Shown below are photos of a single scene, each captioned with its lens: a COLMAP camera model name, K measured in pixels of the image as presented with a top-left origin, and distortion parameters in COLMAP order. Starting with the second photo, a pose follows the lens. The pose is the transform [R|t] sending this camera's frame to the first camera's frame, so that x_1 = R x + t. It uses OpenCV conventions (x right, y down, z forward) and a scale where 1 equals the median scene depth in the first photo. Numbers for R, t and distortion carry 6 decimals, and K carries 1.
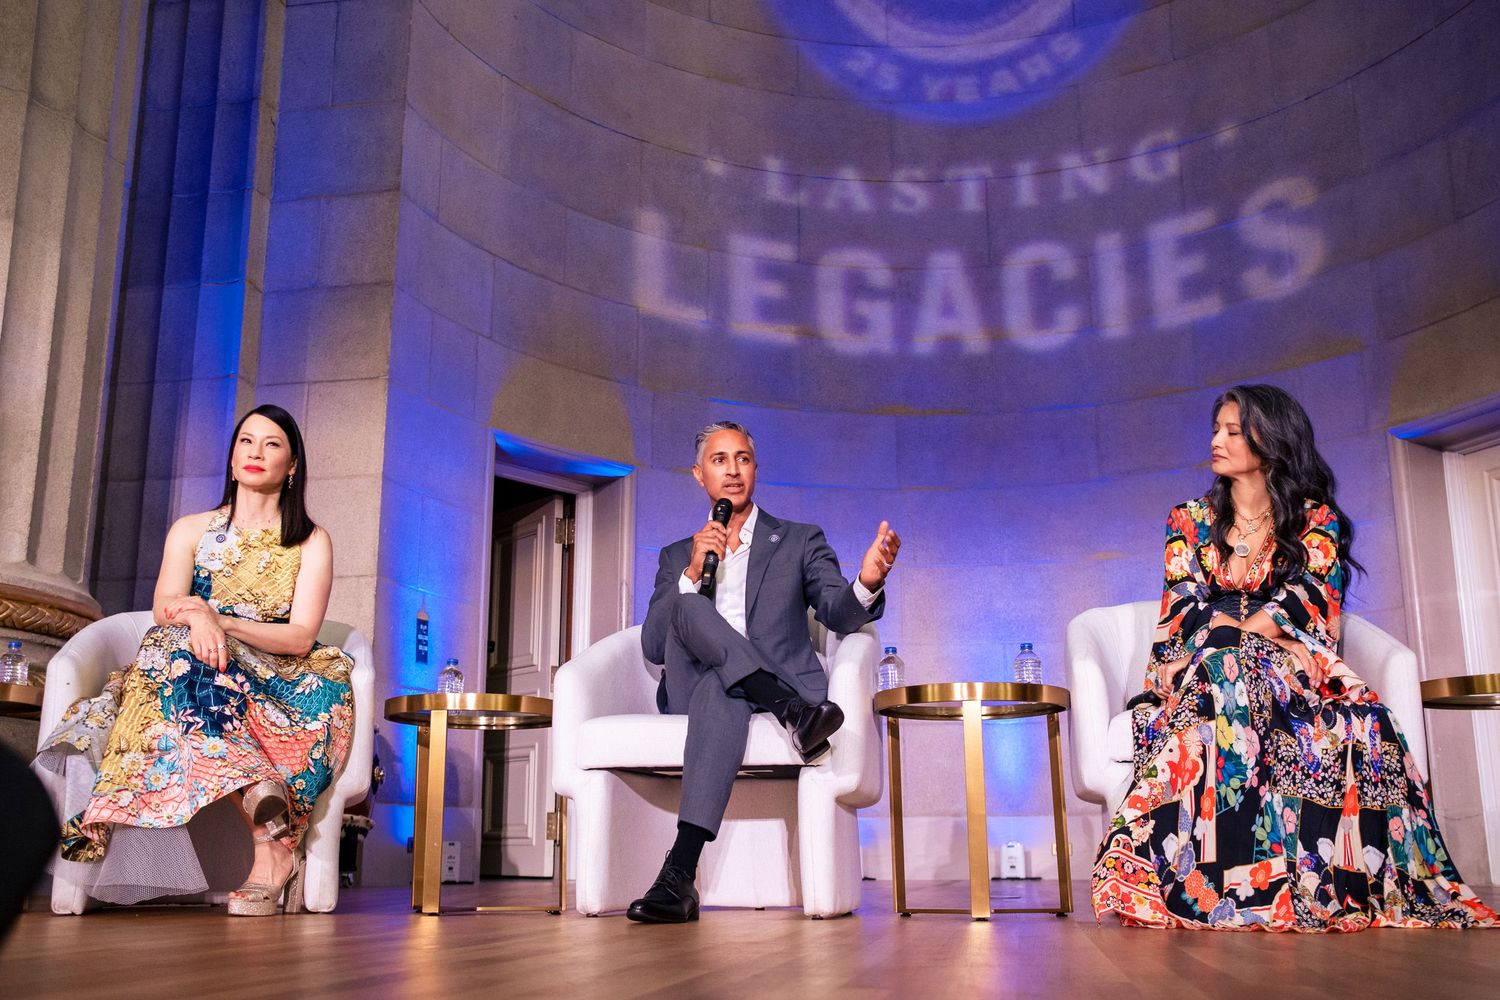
lens RADIAL K [[1464.0, 0, 740.3], [0, 1464.0, 520.7], [0, 0, 1]] dist [-0.082826, 0.197574]
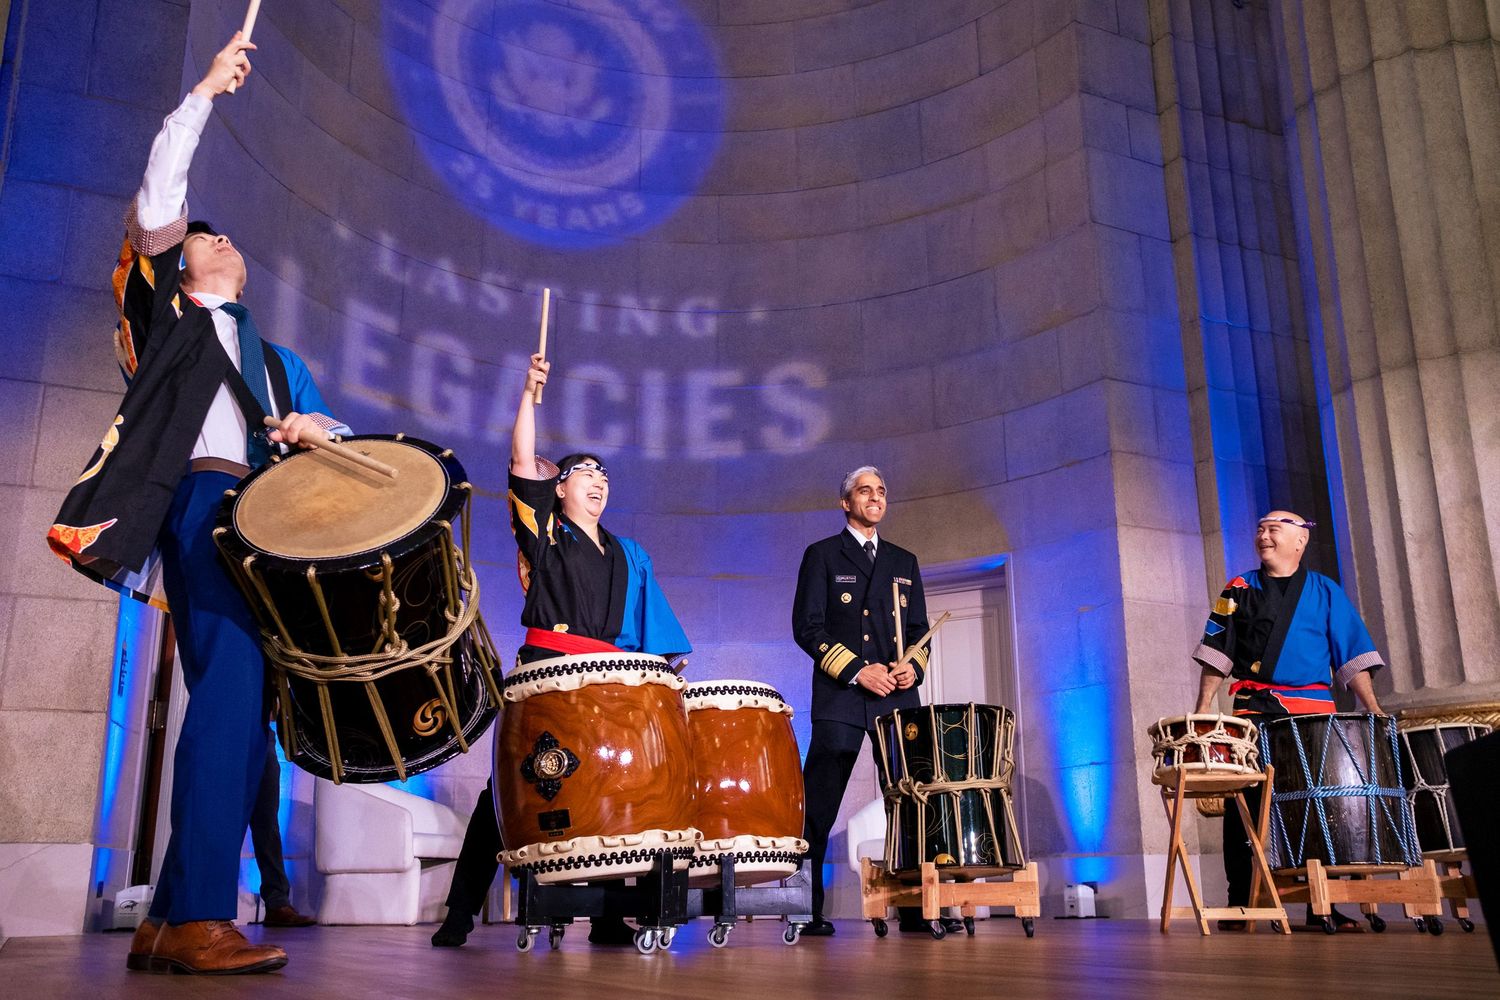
lens RADIAL K [[1436.2, 0, 738.5], [0, 1436.2, 483.7], [0, 0, 1]] dist [-0.079024, 0.188250]
pose [[0.806056, 0.160444, 0.569676, -0.369706], [-0.126919, 0.987020, -0.098402, 0.001066], [-0.578070, 0.007015, 0.815957, 0.002423]]
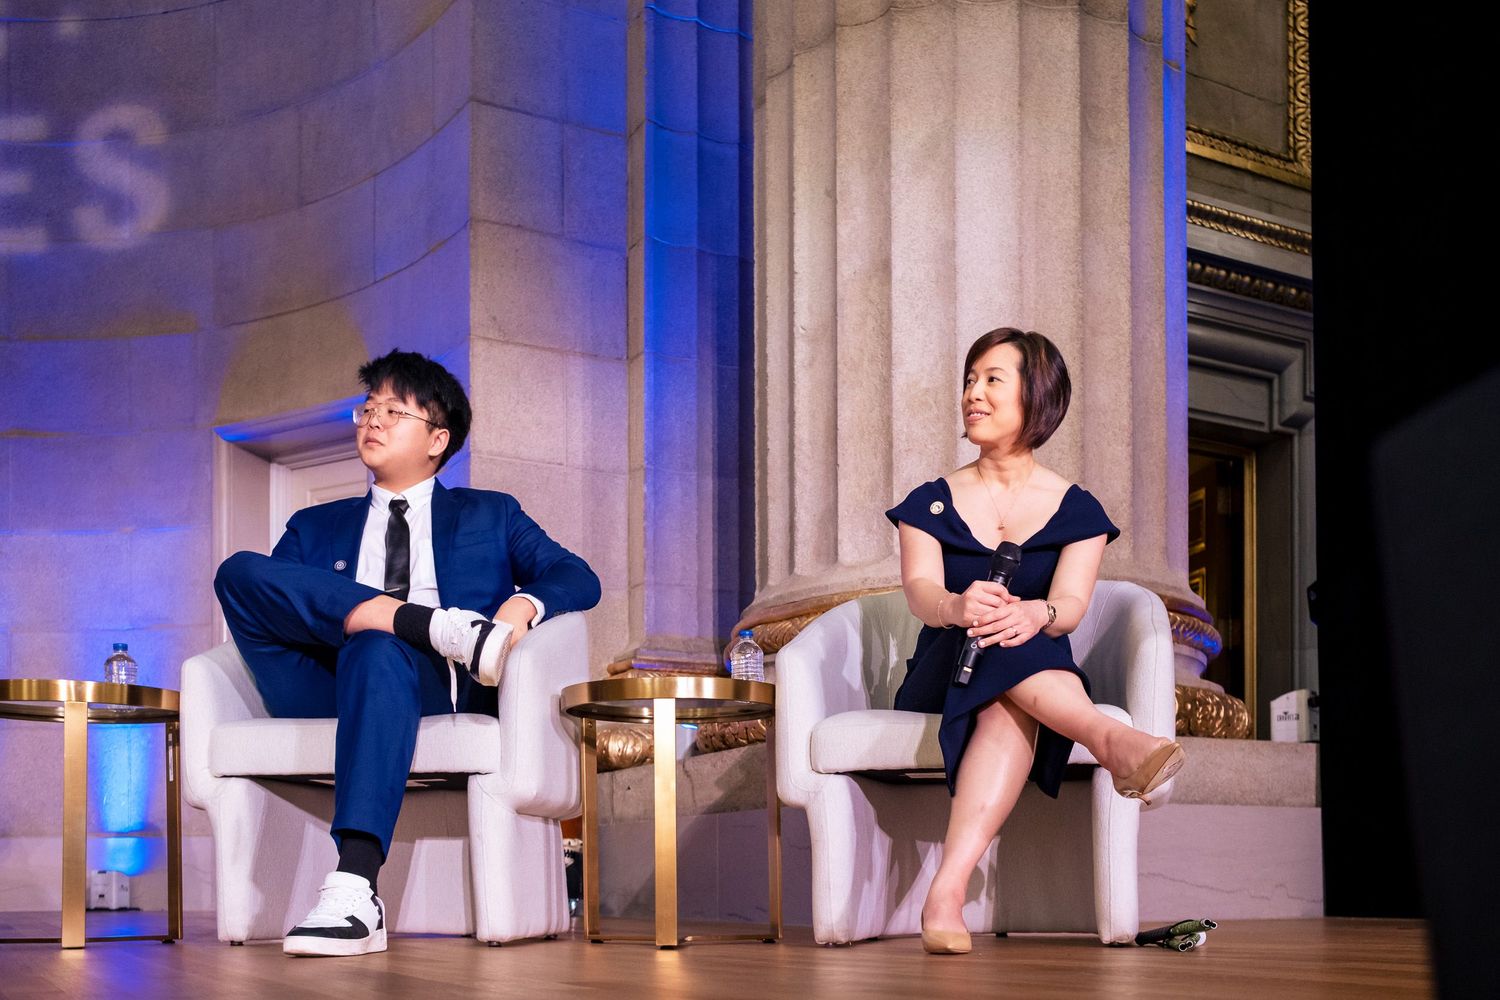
lens RADIAL K [[1542.1, 0, 771.8], [0, 1542.1, 887.9], [0, 0, 1]] dist [-0.021430, 0.019832]
pose [[0.780197, -0.002243, 0.625529, 0.104465], [-0.139509, 0.974183, 0.177497, -0.001154], [-0.609778, -0.225750, 0.759742, -0.012115]]
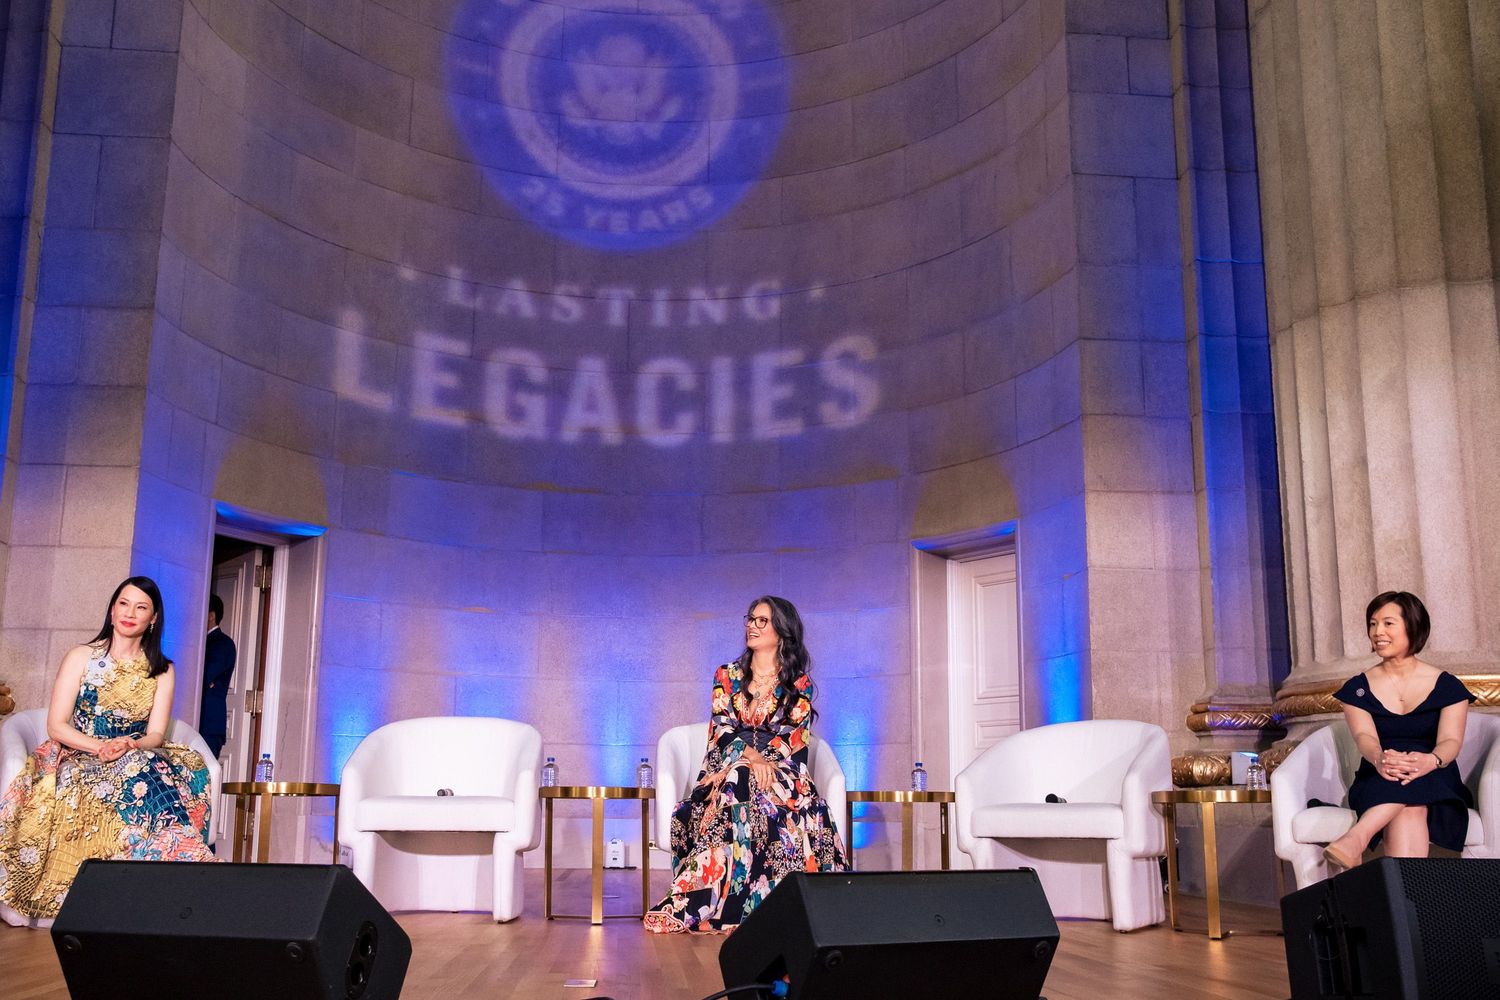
lens RADIAL K [[1499.4, 0, 736.1], [0, 1499.4, 509.0], [0, 0, 1]] dist [-0.078441, 0.209378]
pose [[0.966275, 0.059876, 0.250454, -0.055434], [-0.066786, 0.997583, 0.019176, -0.098495], [-0.248701, -0.035257, 0.967939, -0.278573]]
